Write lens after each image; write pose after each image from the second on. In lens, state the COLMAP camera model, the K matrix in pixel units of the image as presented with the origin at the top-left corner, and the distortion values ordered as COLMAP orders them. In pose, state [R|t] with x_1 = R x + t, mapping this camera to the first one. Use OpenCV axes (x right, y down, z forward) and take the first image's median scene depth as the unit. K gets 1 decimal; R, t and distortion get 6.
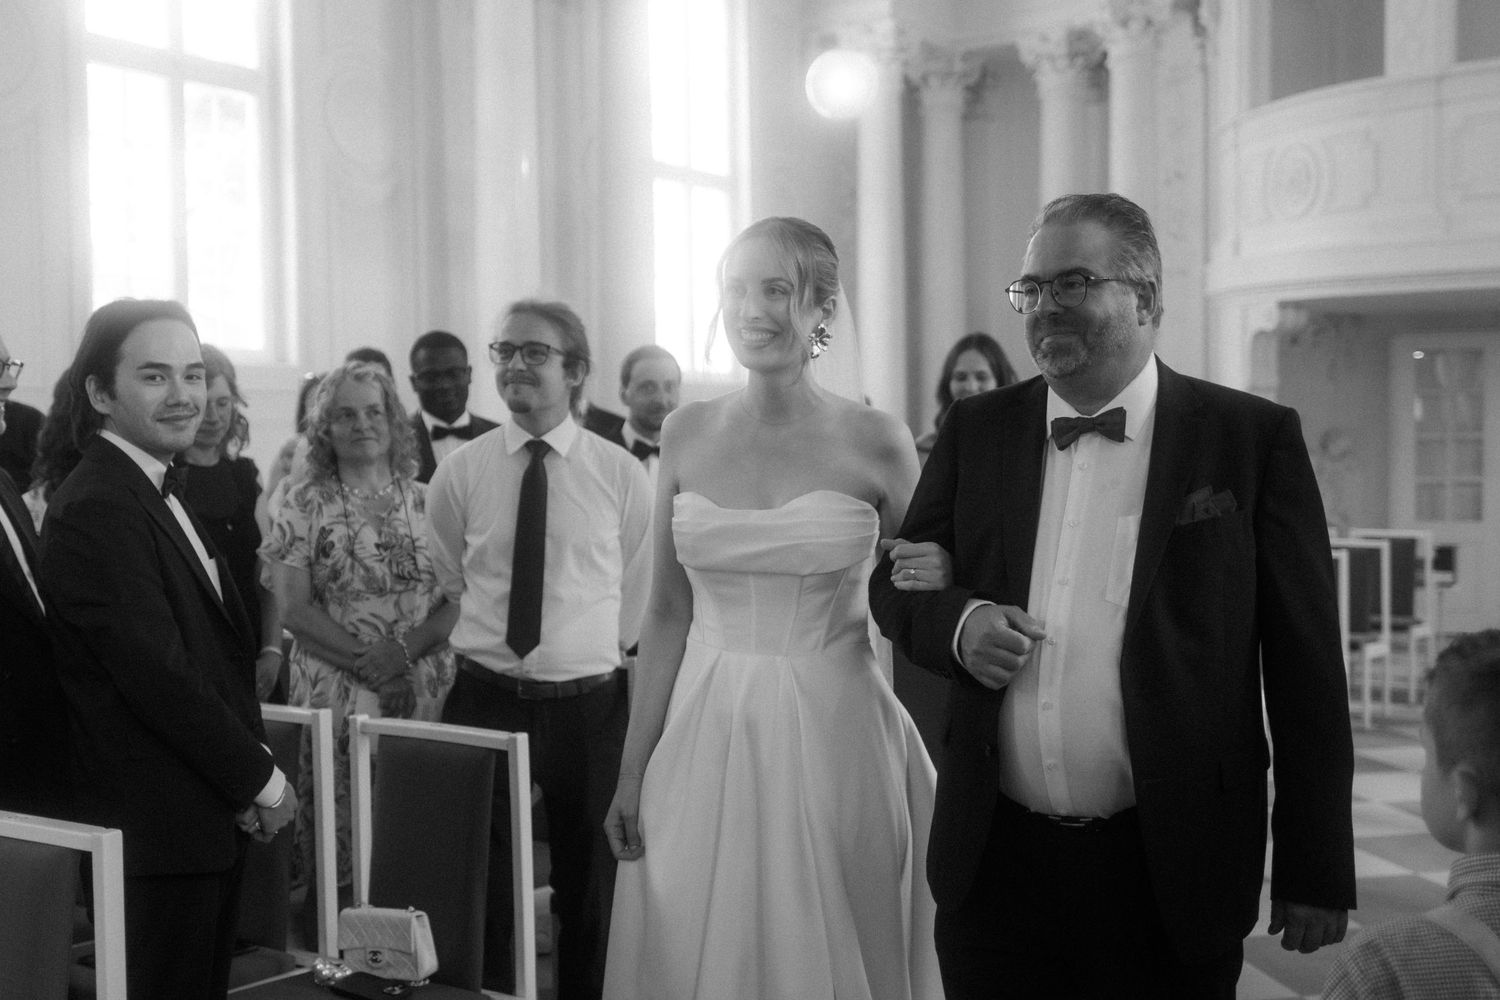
lens RADIAL K [[1672.0, 0, 717.2], [0, 1672.0, 468.5], [0, 0, 1]] dist [-0.001718, 0.000000]
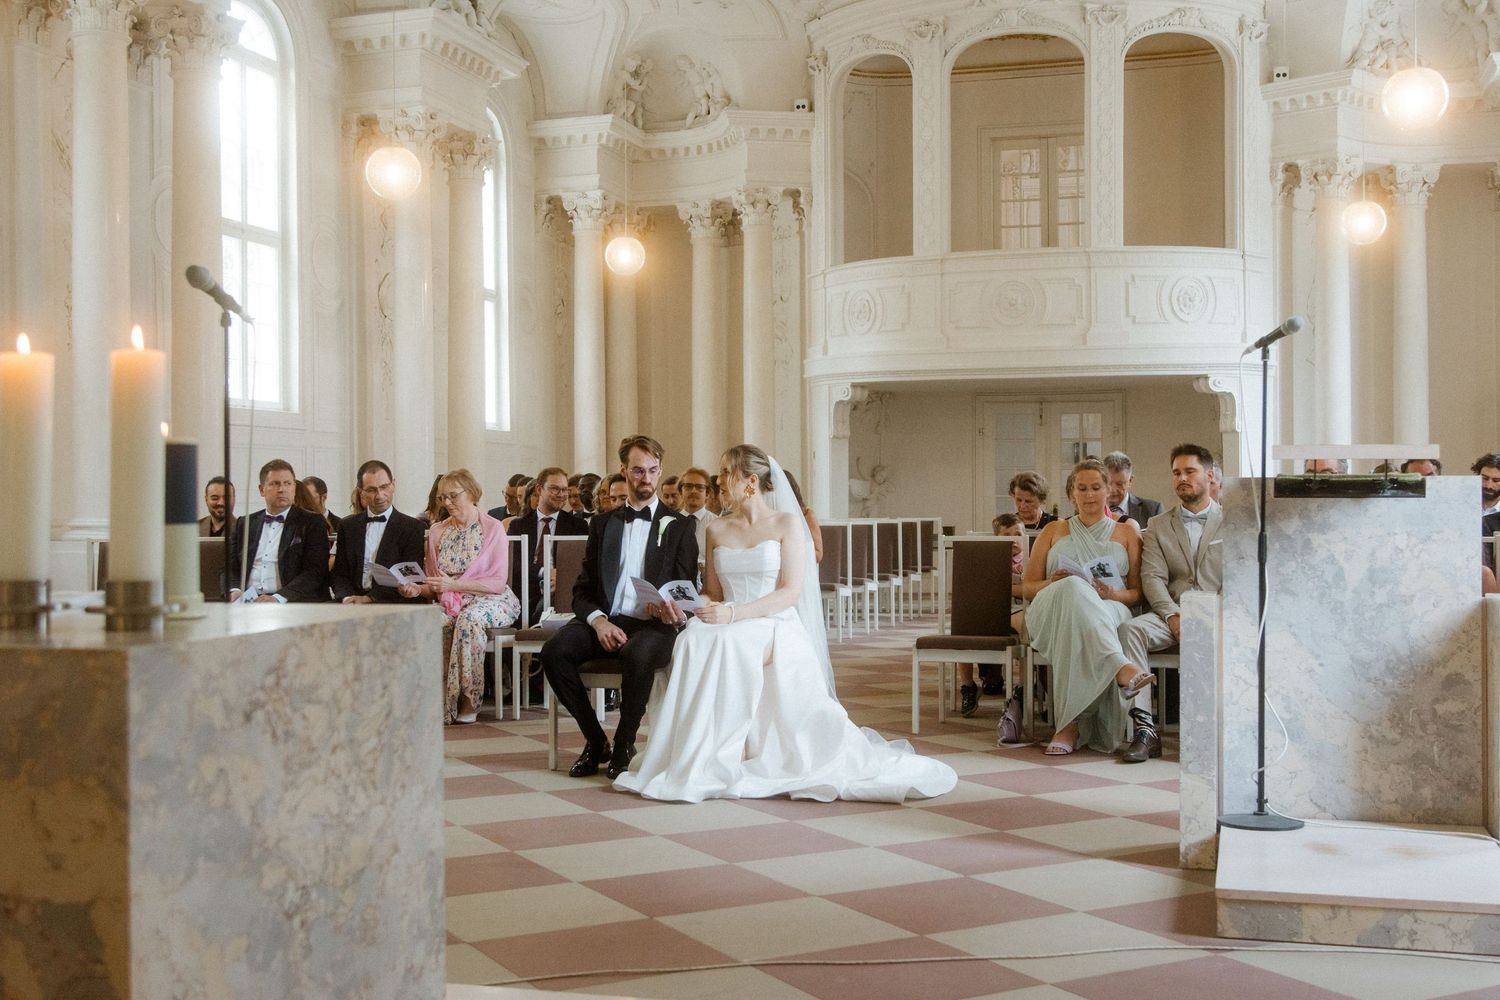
lens RADIAL K [[1651.1, 0, 743.3], [0, 1651.1, 472.3], [0, 0, 1]] dist [-0.011536, 0.000000]
pose [[0.955283, 0.004388, 0.295661, -0.283297], [0.006179, 0.999375, -0.034794, 0.049188], [-0.295629, 0.035065, 0.954659, -0.593721]]
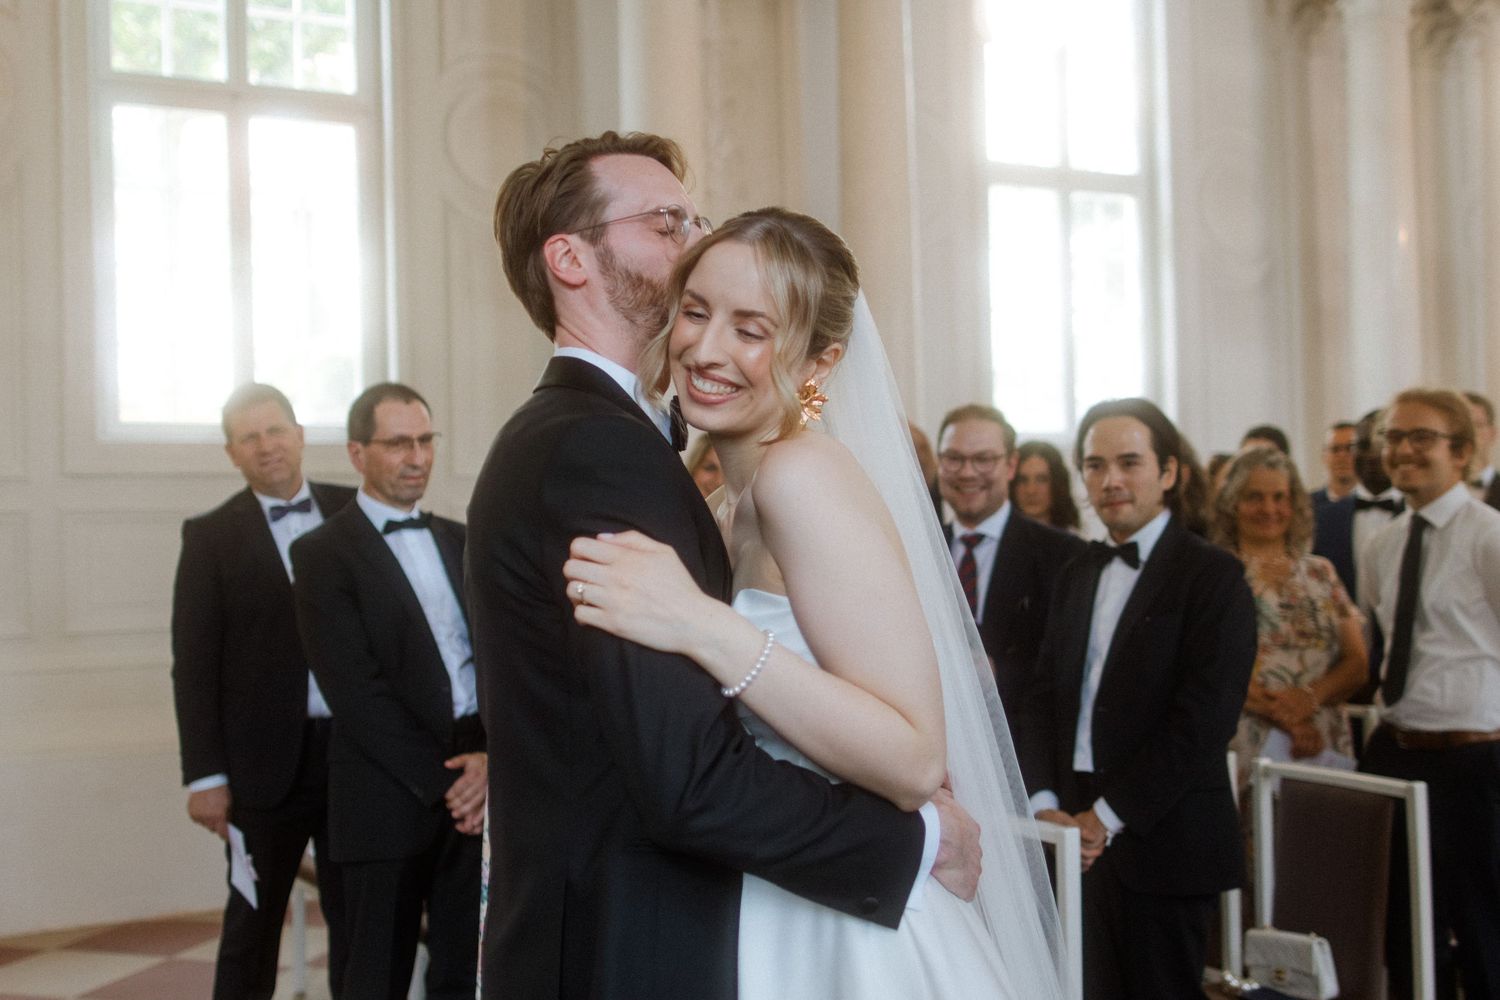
lens RADIAL K [[1672.0, 0, 715.8], [0, 1672.0, 487.1], [0, 0, 1]] dist [-0.001718, 0.000000]
pose [[0.874731, -0.021472, -0.484134, 0.005846], [0.005852, 0.999413, -0.033752, -0.000475], [0.484574, 0.026691, 0.874343, -0.065781]]
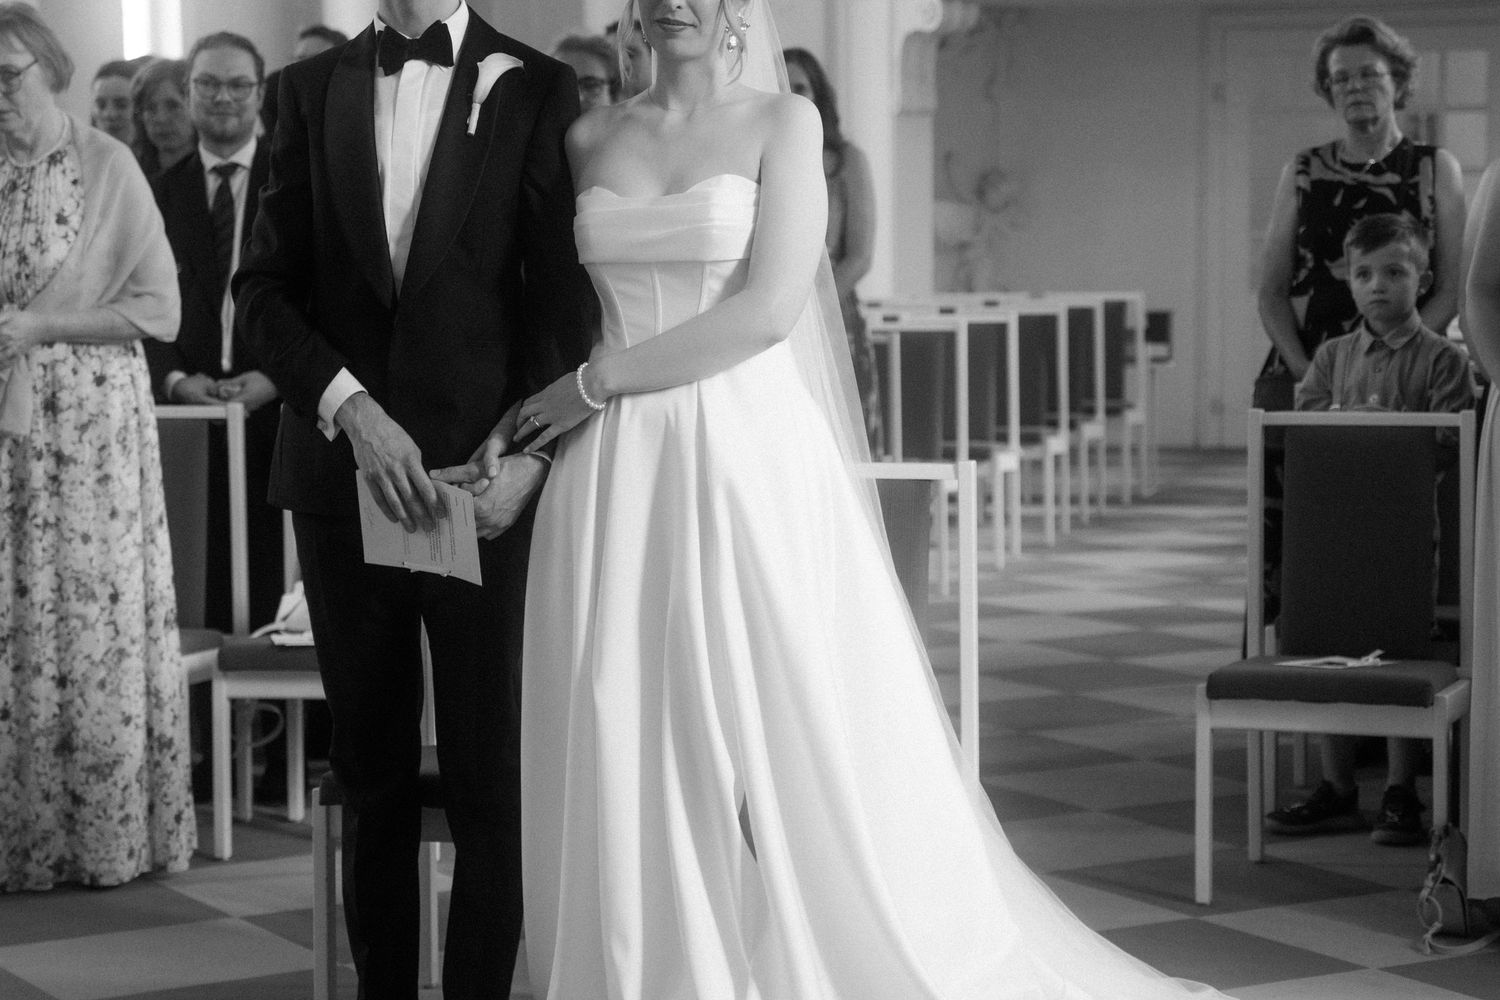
lens RADIAL K [[3342.7, 0, 746.8], [0, 3342.7, 490.3], [0, 0, 1]] dist [0.133137, 0.000000]
pose [[0.947224, -0.033899, 0.318776, -0.263316], [0.013005, 0.997638, 0.067447, 0.021633], [-0.320310, -0.059742, 0.945427, -0.452853]]
